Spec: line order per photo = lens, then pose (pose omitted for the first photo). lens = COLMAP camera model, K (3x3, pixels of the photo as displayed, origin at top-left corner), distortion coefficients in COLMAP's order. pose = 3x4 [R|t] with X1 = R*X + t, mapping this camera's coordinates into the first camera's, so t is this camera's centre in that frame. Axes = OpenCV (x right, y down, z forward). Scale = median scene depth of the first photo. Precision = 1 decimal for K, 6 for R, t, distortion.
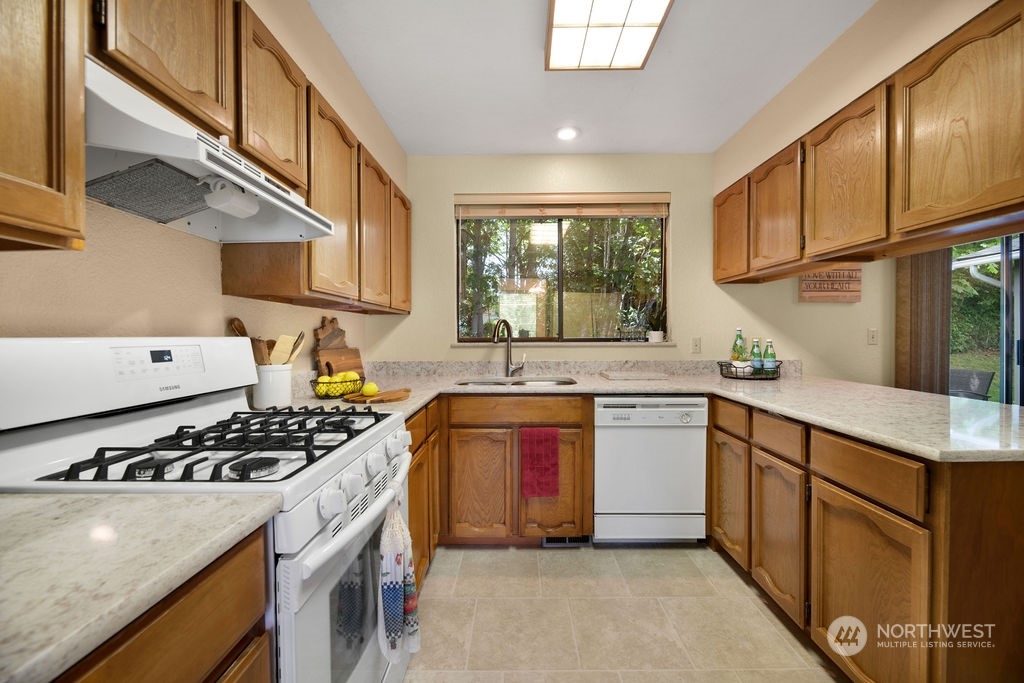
lens RADIAL K [[414.6, 0, 517.9], [0, 414.6, 340.9], [0, 0, 1]] dist [-0.001794, -0.001525]
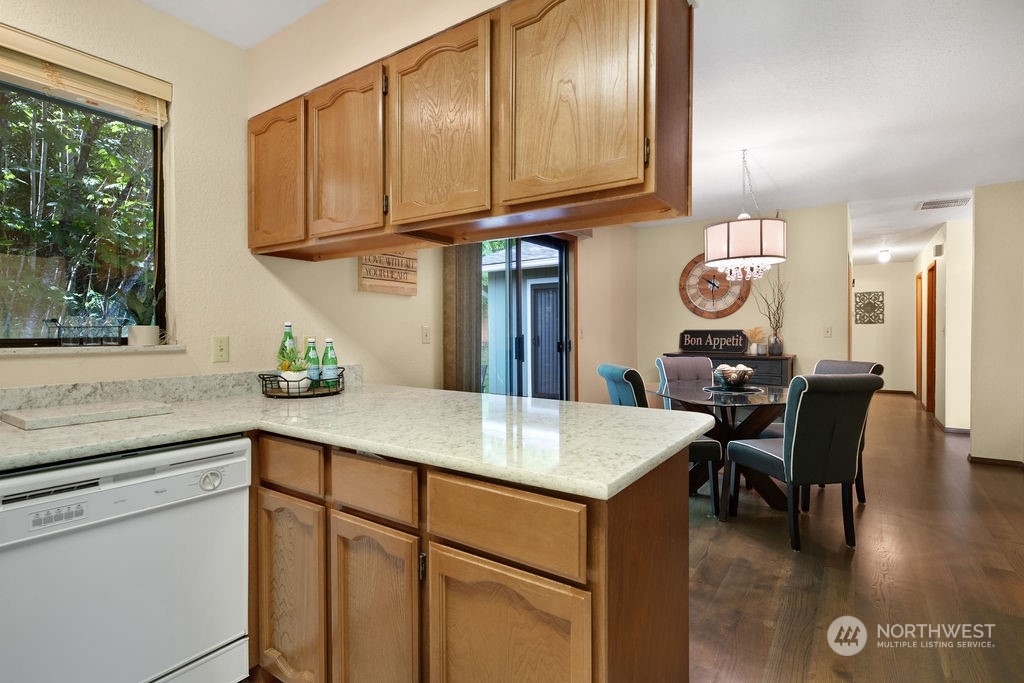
lens RADIAL K [[497.7, 0, 519.1], [0, 497.7, 335.7], [0, 0, 1]] dist [-0.003479, -0.000700]
pose [[0.559338, -0.003484, 0.828933, 0.083128], [0.012854, 0.999907, -0.004471, -0.001153], [-0.828840, 0.013156, 0.559331, 0.278420]]
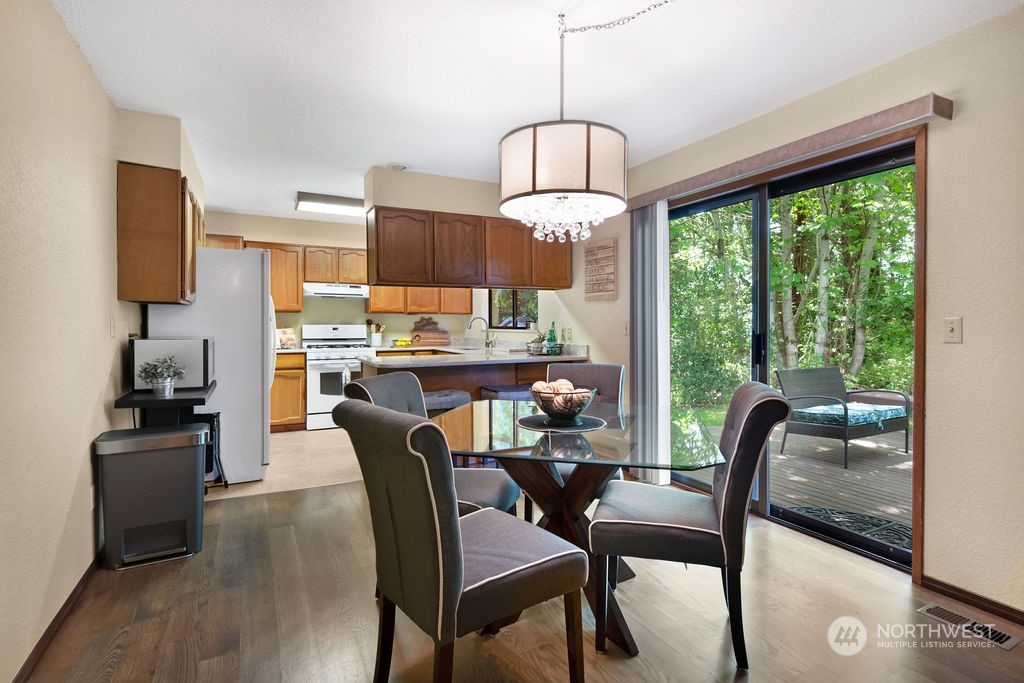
lens RADIAL K [[497.7, 0, 509.1], [0, 497.7, 338.0], [0, 0, 1]] dist [-0.003479, -0.000700]
pose [[0.466183, 0.030218, -0.884172, 2.476267], [-0.014690, 0.999543, 0.026416, -0.019207], [0.884566, 0.000674, 0.466414, 0.061691]]
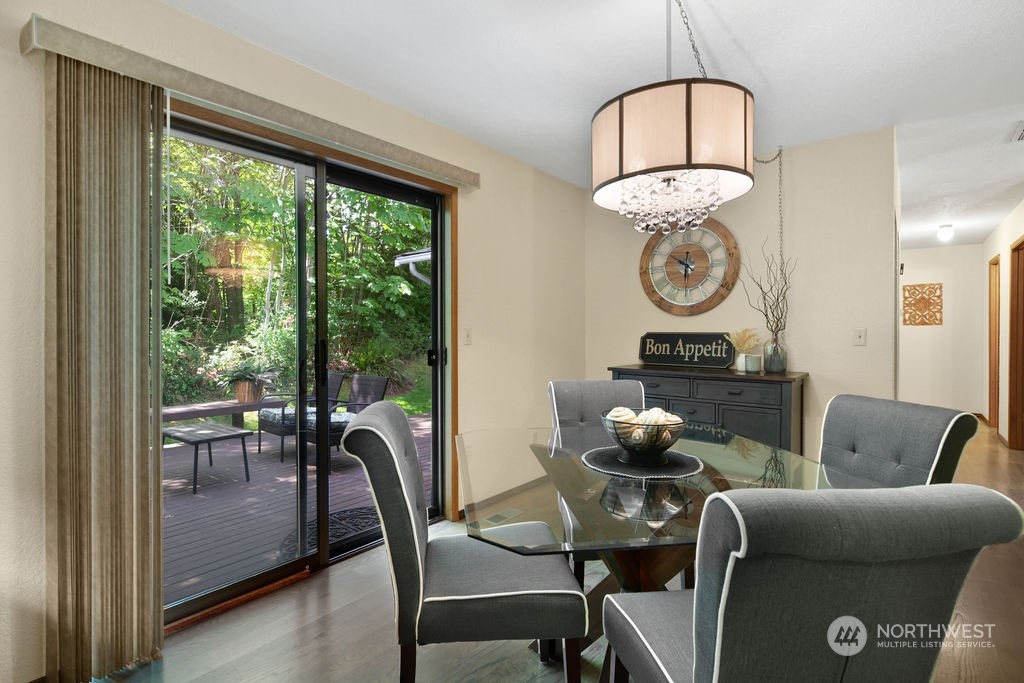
lens RADIAL K [[487.0, 0, 528.2], [0, 487.0, 337.0], [0, 0, 1]] dist [-0.000371, 0.000006]
pose [[0.607124, -0.002282, 0.794604, 1.055242], [0.007057, 0.999972, -0.002519, -0.013515], [-0.794576, 0.007137, 0.607123, 0.288478]]
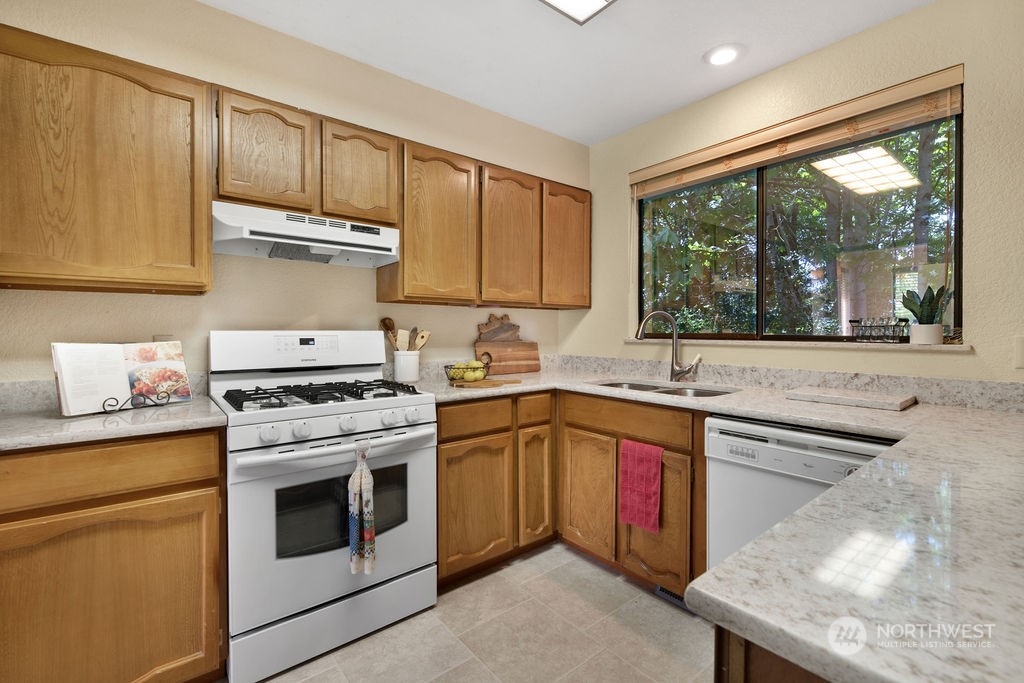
lens RADIAL K [[450.0, 0, 510.2], [0, 450.0, 338.9], [0, 0, 1]] dist [-0.004103, -0.000376]
pose [[0.627984, 0.020022, -0.777968, 0.573127], [-0.013742, 0.999798, 0.014639, -0.006890], [0.778105, 0.001498, 0.628133, 0.236904]]
